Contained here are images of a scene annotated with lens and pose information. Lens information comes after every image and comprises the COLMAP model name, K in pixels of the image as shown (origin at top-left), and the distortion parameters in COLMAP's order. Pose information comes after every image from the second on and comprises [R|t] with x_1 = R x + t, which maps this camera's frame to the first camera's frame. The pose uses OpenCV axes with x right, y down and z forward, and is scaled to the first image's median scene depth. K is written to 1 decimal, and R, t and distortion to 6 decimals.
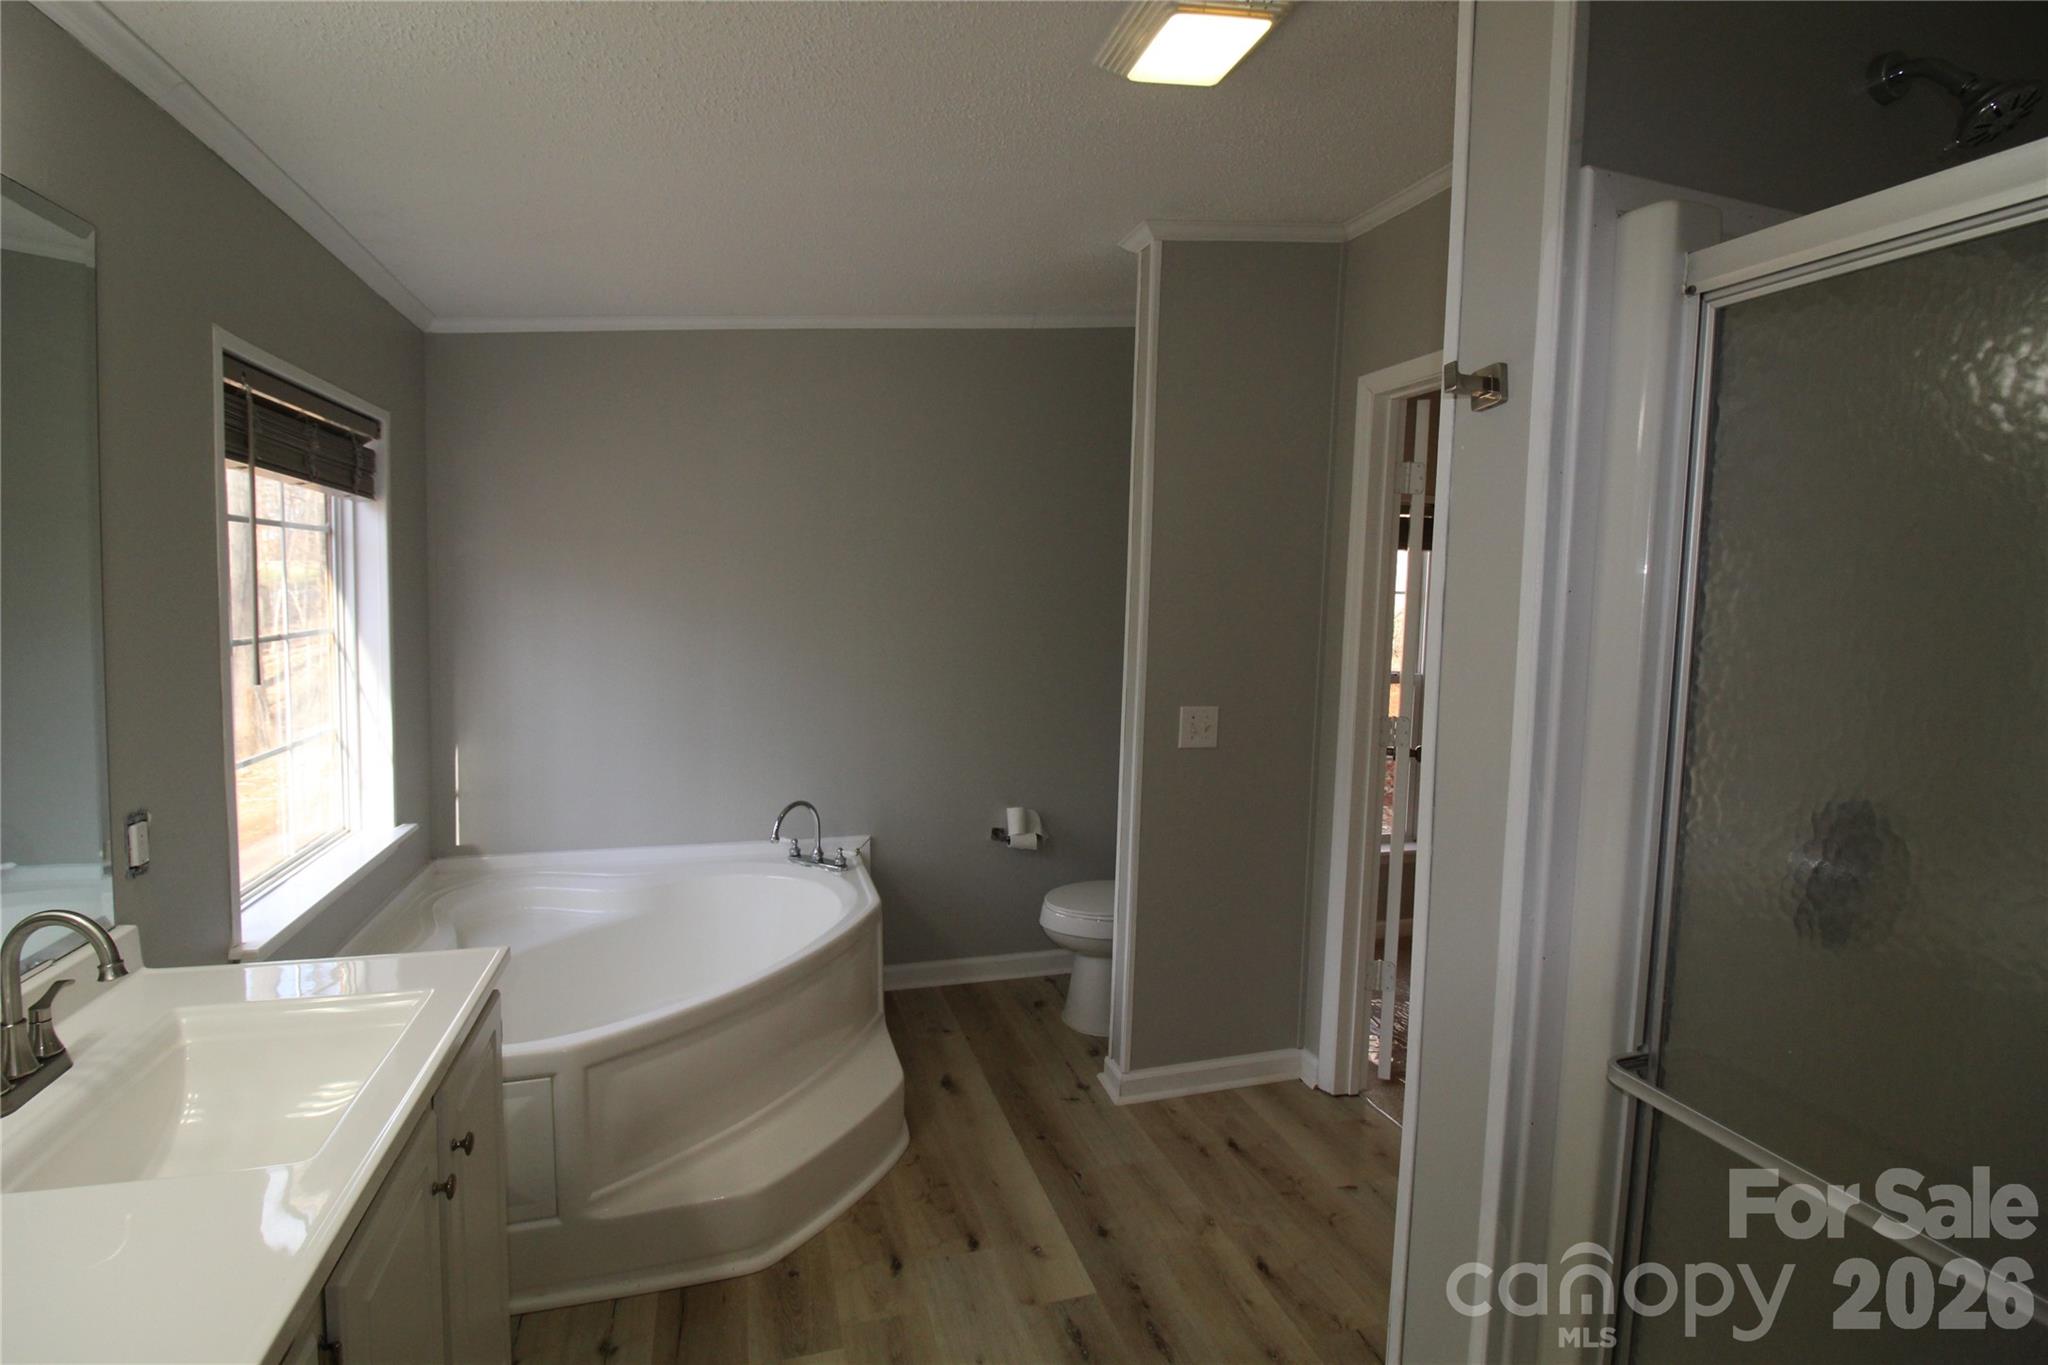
lens RADIAL K [[945.3, 0, 1015.0], [0, 945.3, 654.4], [0, 0, 1]] dist [-0.002534, -0.012368]
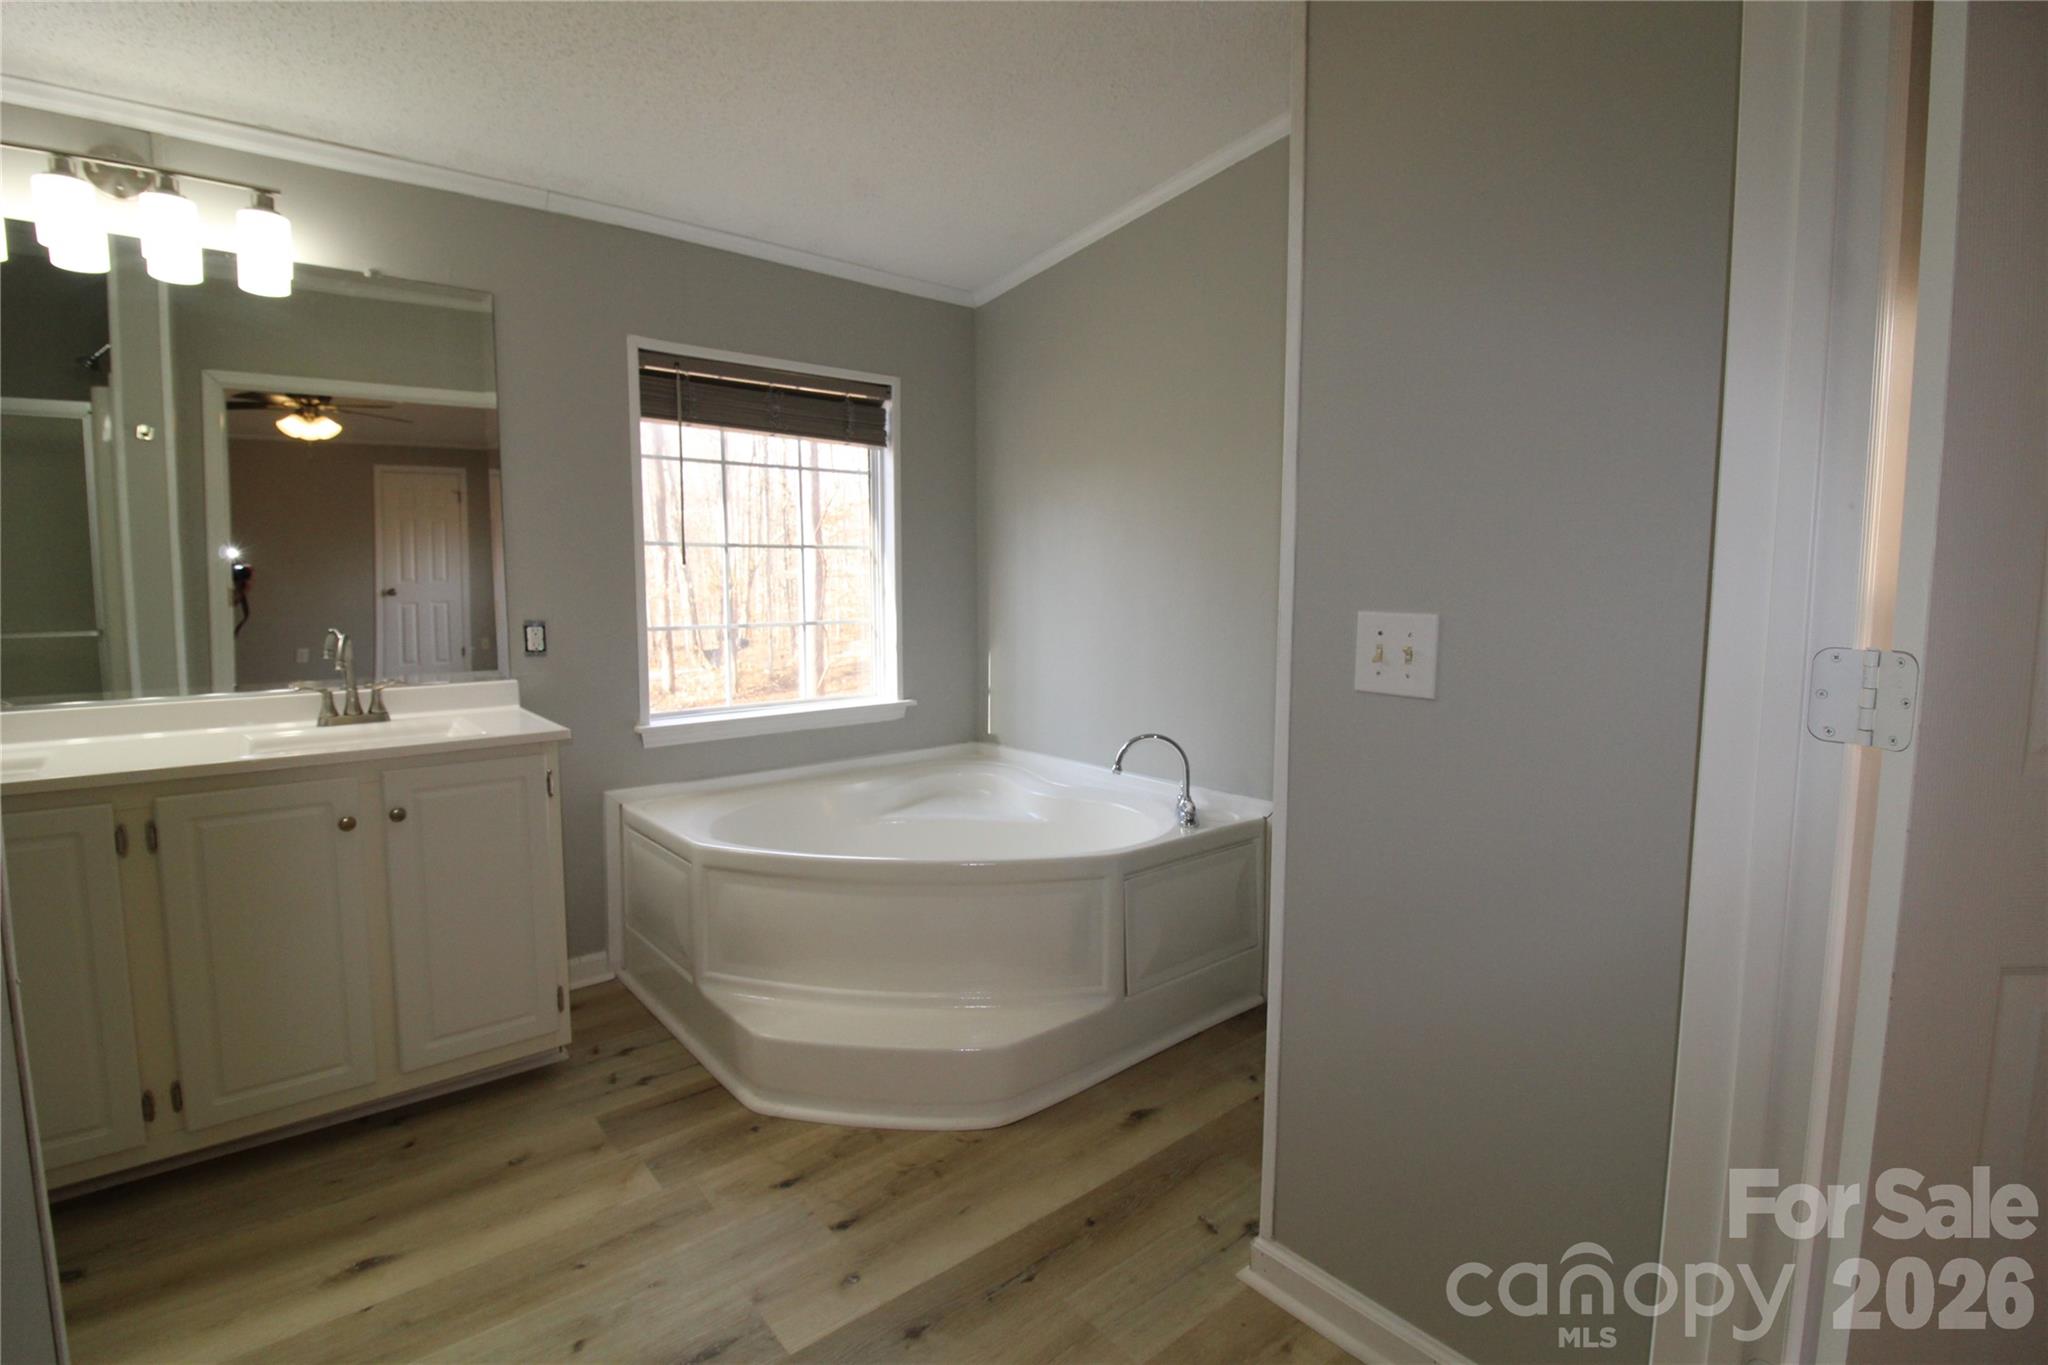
lens RADIAL K [[945.3, 0, 1014.3], [0, 945.3, 666.9], [0, 0, 1]] dist [-0.002534, -0.012368]
pose [[0.383484, 0.057981, -0.921726, 0.698955], [-0.050508, 0.997850, 0.041755, 0.088209], [0.922165, 0.030542, 0.385588, 0.752763]]
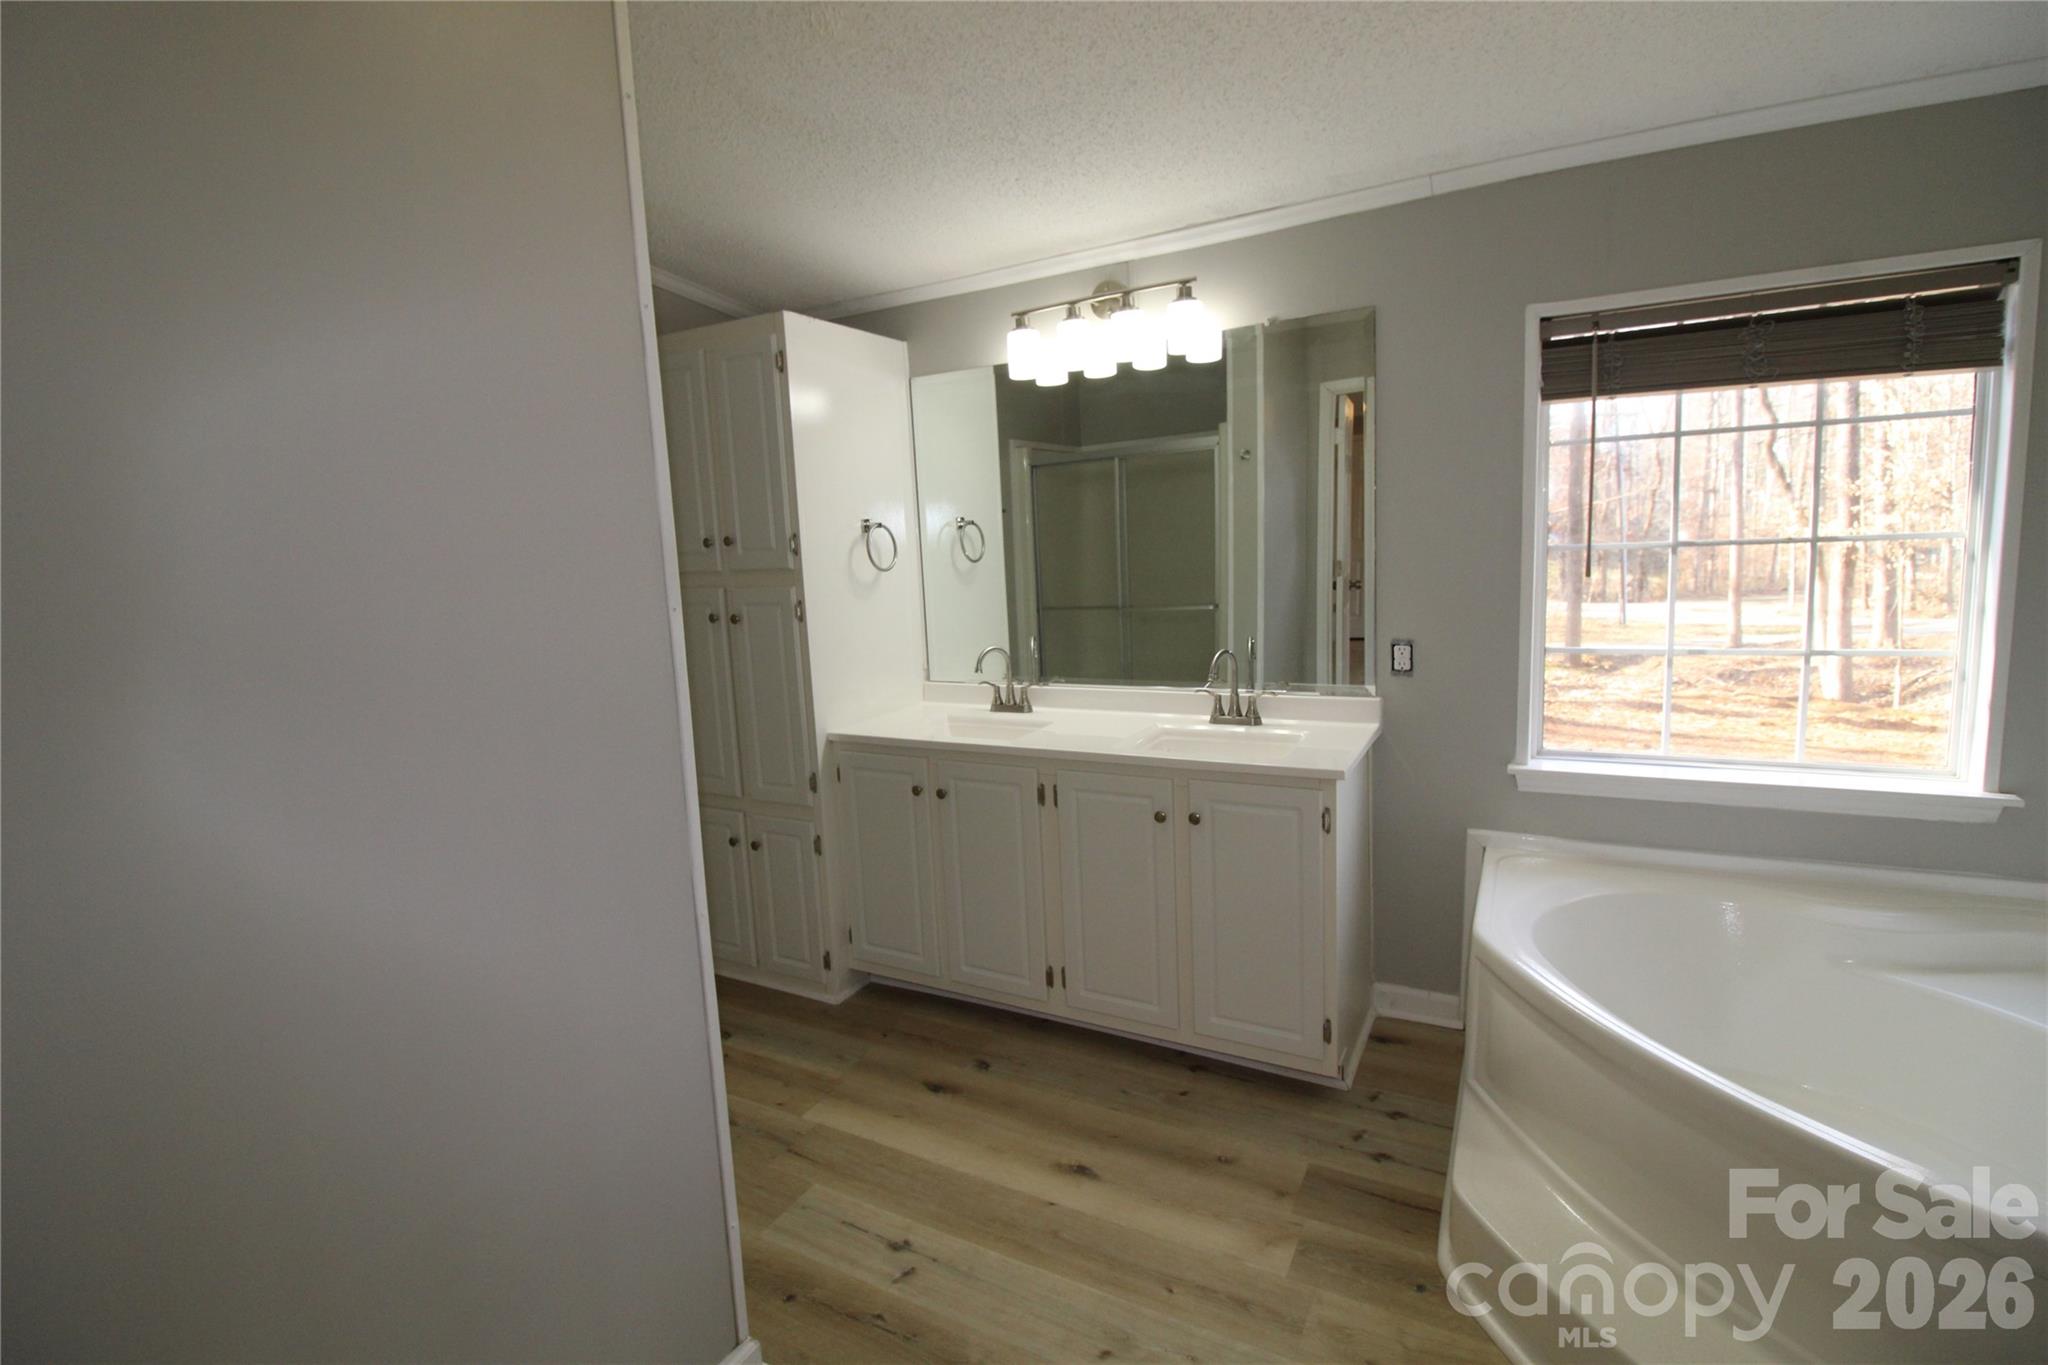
lens RADIAL K [[945.3, 0, 1004.6], [0, 945.3, 659.8], [0, 0, 1]] dist [-0.002534, -0.012368]
pose [[-0.721784, 0.101966, -0.684567, 0.508255], [-0.013210, 0.986878, 0.160924, -0.041869], [0.691993, 0.125195, -0.710966, 1.132313]]
